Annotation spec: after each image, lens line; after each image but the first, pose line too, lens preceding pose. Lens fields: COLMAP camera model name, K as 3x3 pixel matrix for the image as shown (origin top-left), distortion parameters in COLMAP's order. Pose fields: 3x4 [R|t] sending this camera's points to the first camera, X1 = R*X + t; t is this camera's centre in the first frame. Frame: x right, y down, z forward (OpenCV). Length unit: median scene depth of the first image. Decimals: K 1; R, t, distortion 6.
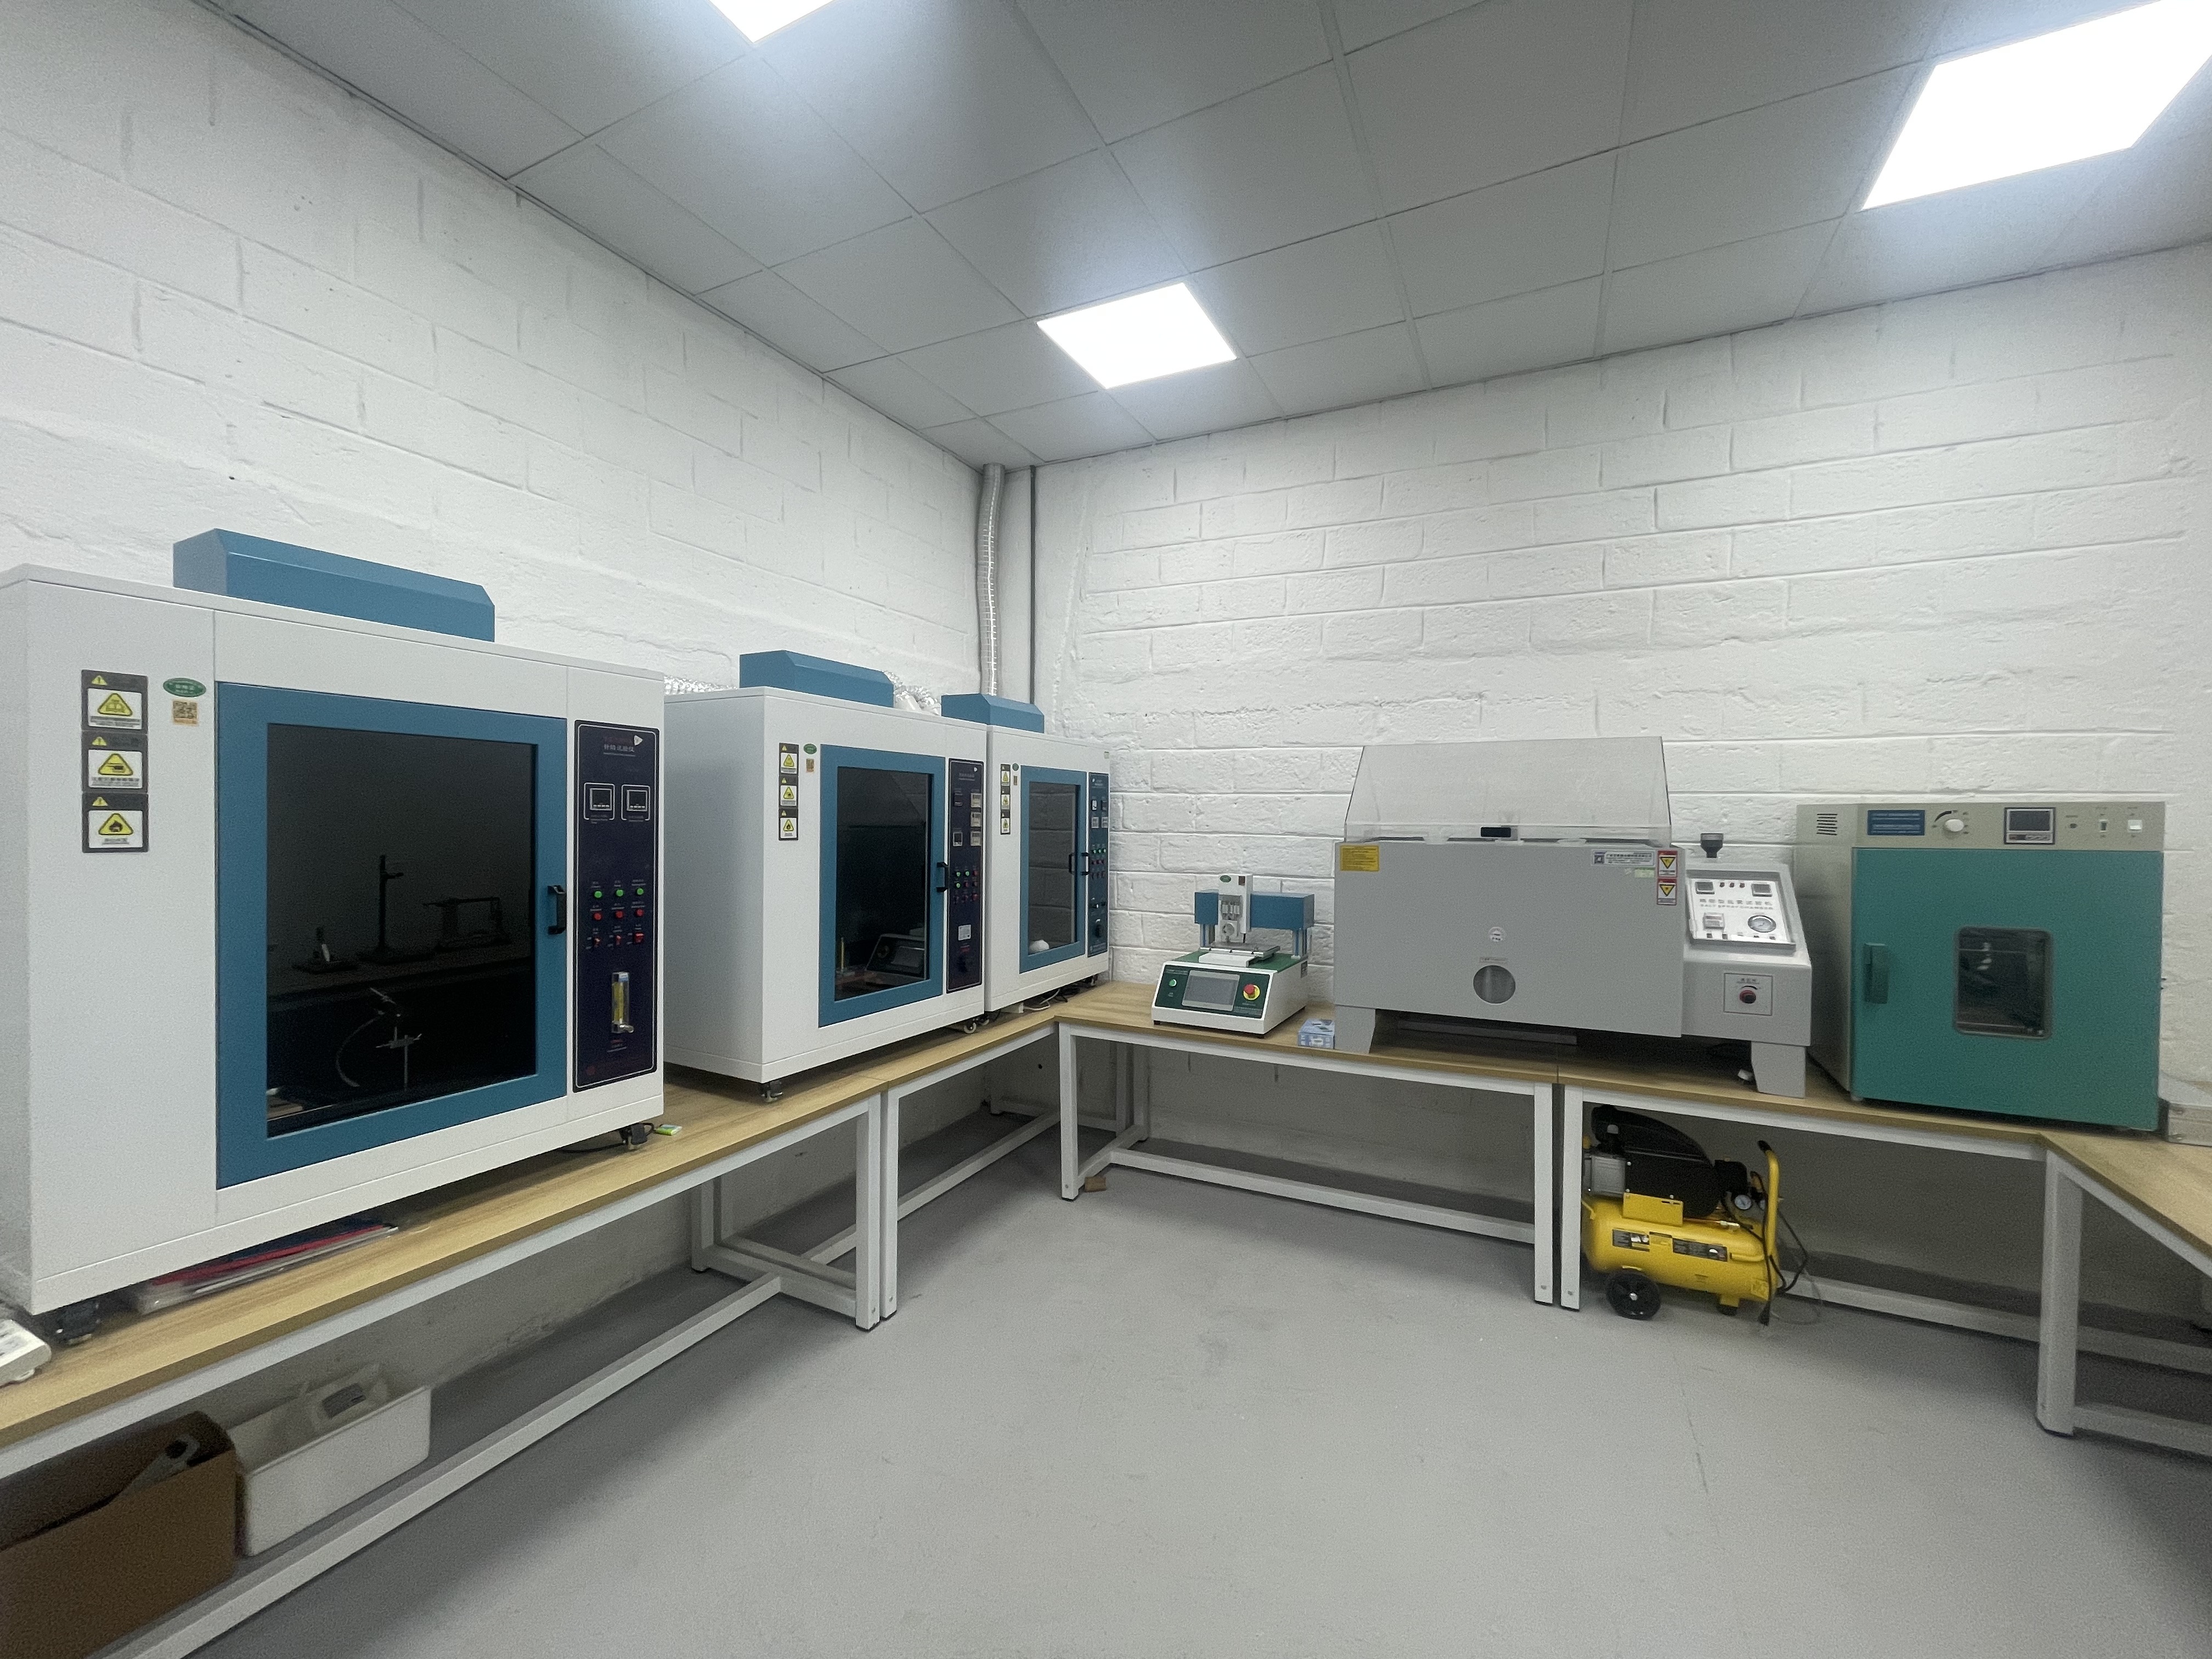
lens RADIAL K [[894.9, 0, 1111.4], [0, 894.9, 828.3], [0, 0, 1]] dist [0.000003, 0.000304]
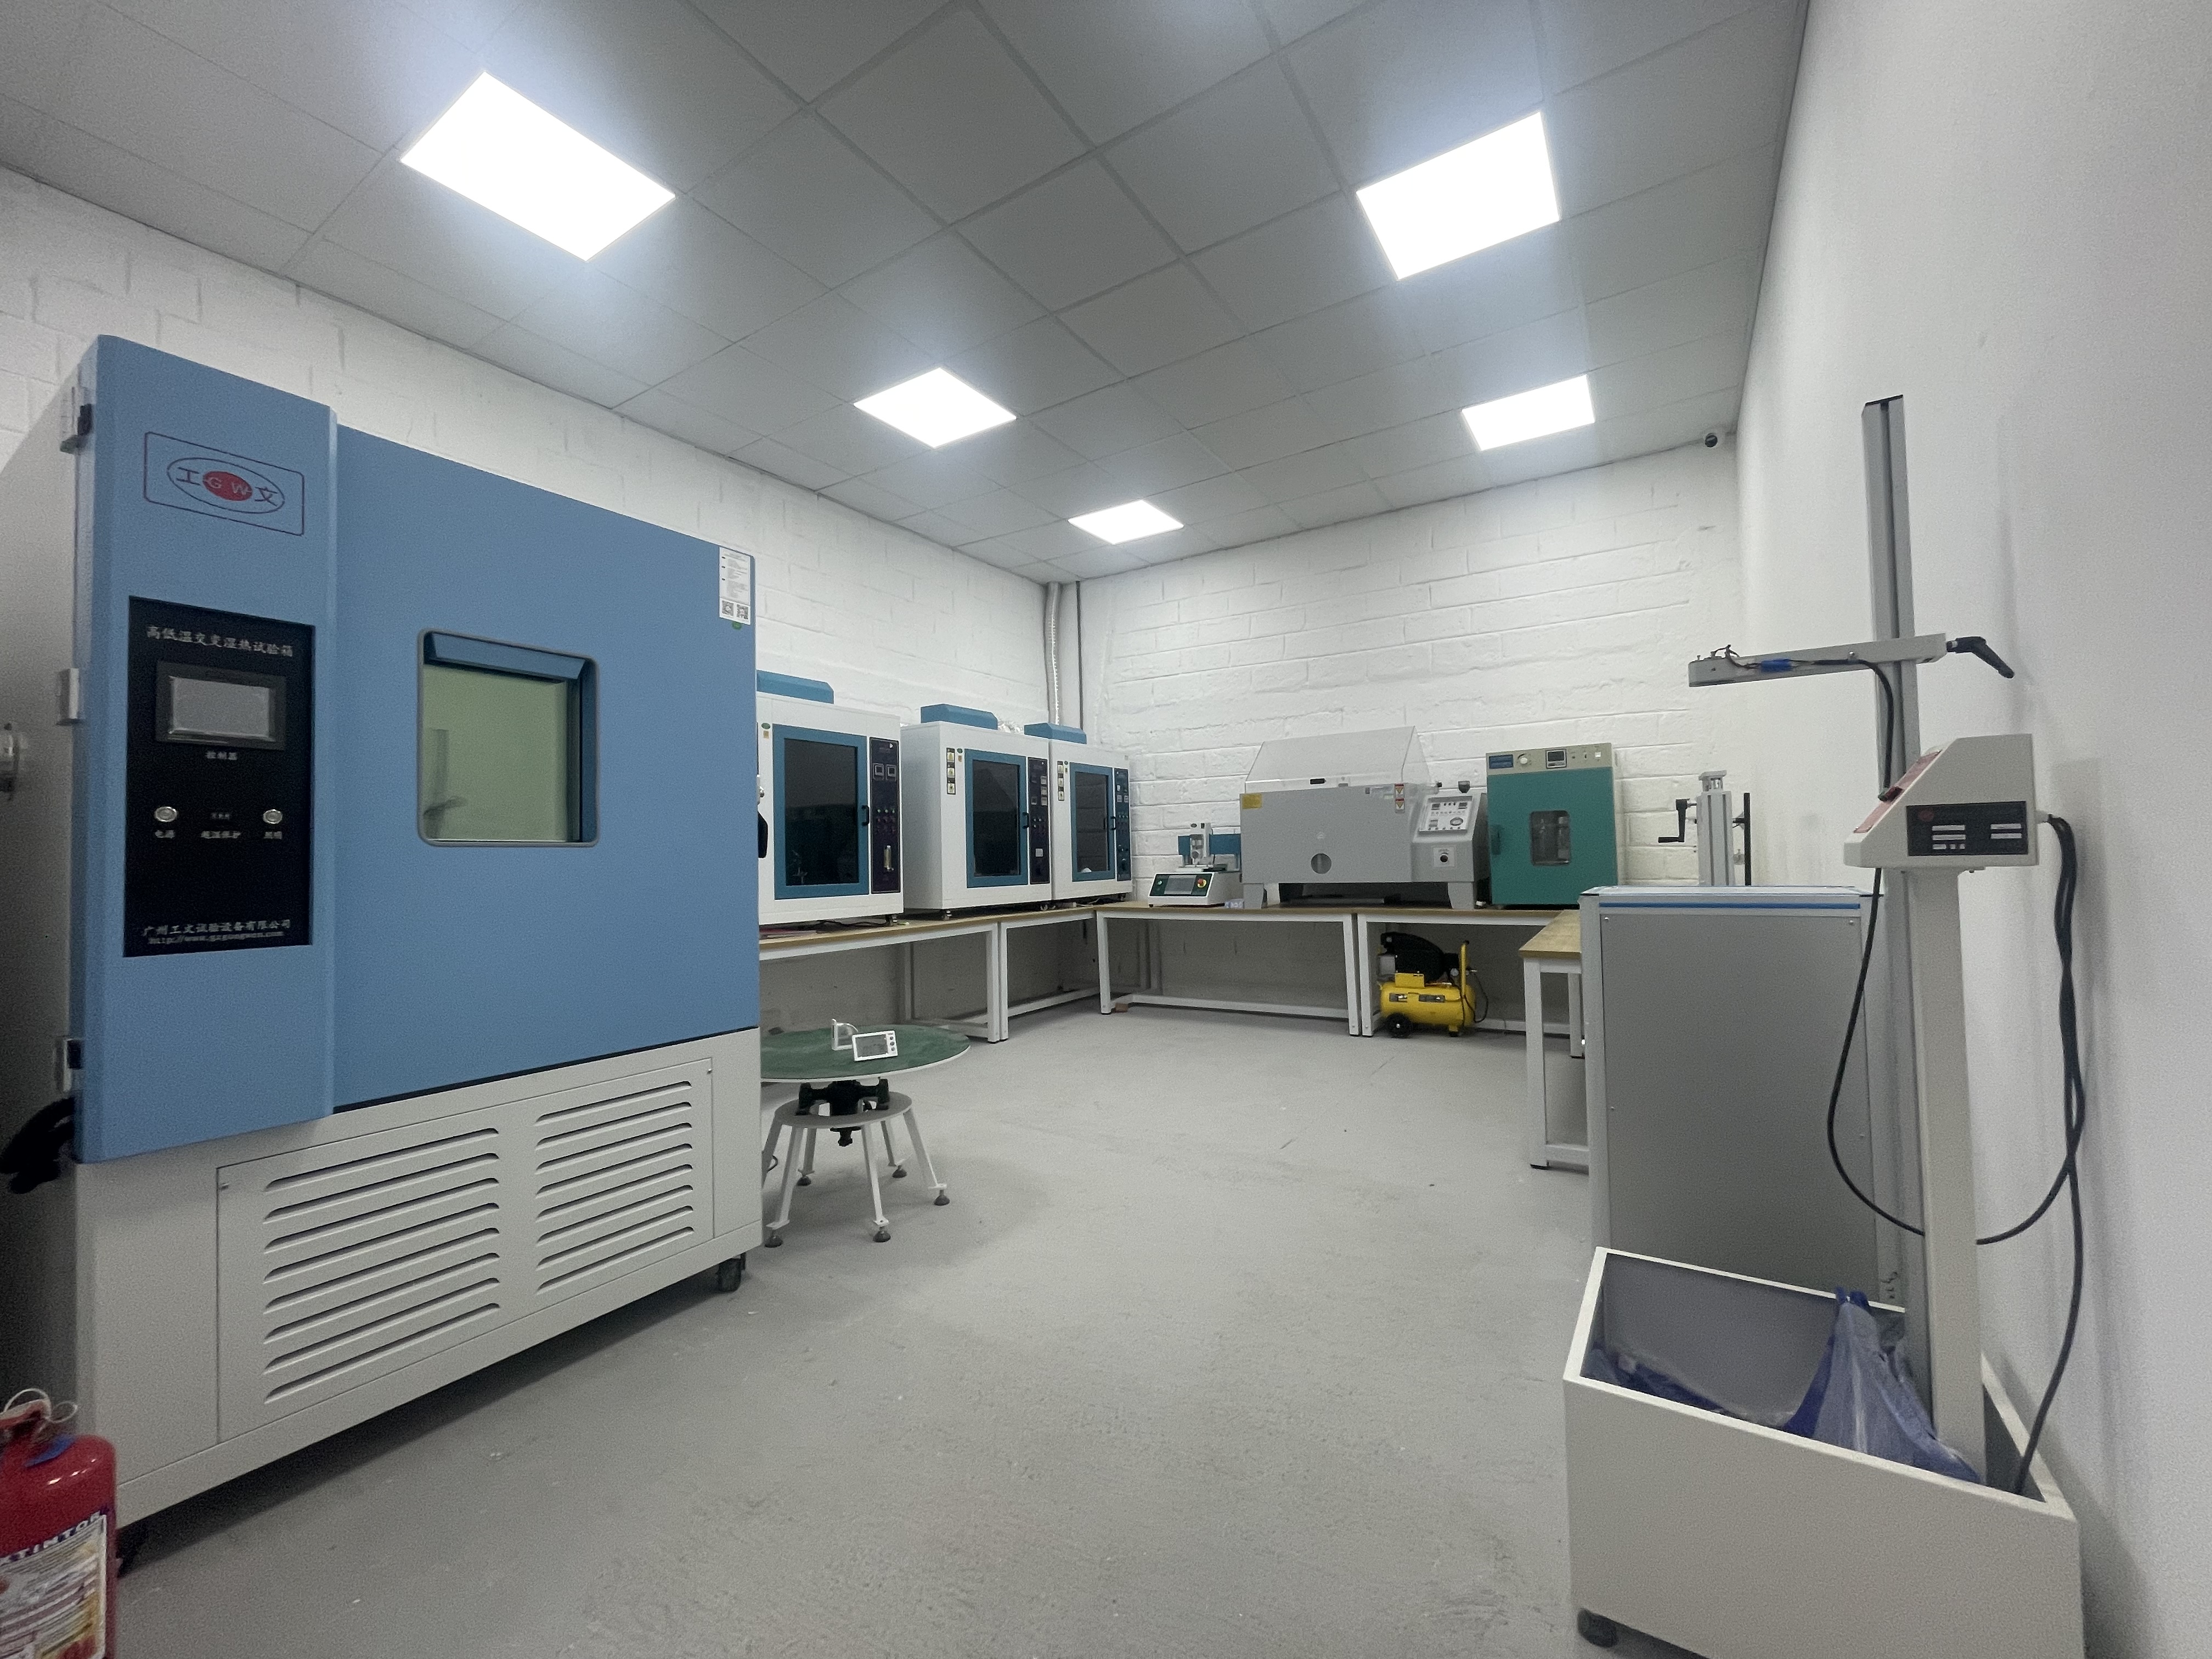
lens RADIAL K [[894.9, 0, 1105.0], [0, 894.9, 829.7], [0, 0, 1]] dist [0.000003, 0.000304]
pose [[0.993353, -0.034880, -0.109697, 0.185087], [0.030207, 0.998576, -0.043972, 0.168707], [0.111074, 0.040366, 0.992992, -0.866223]]
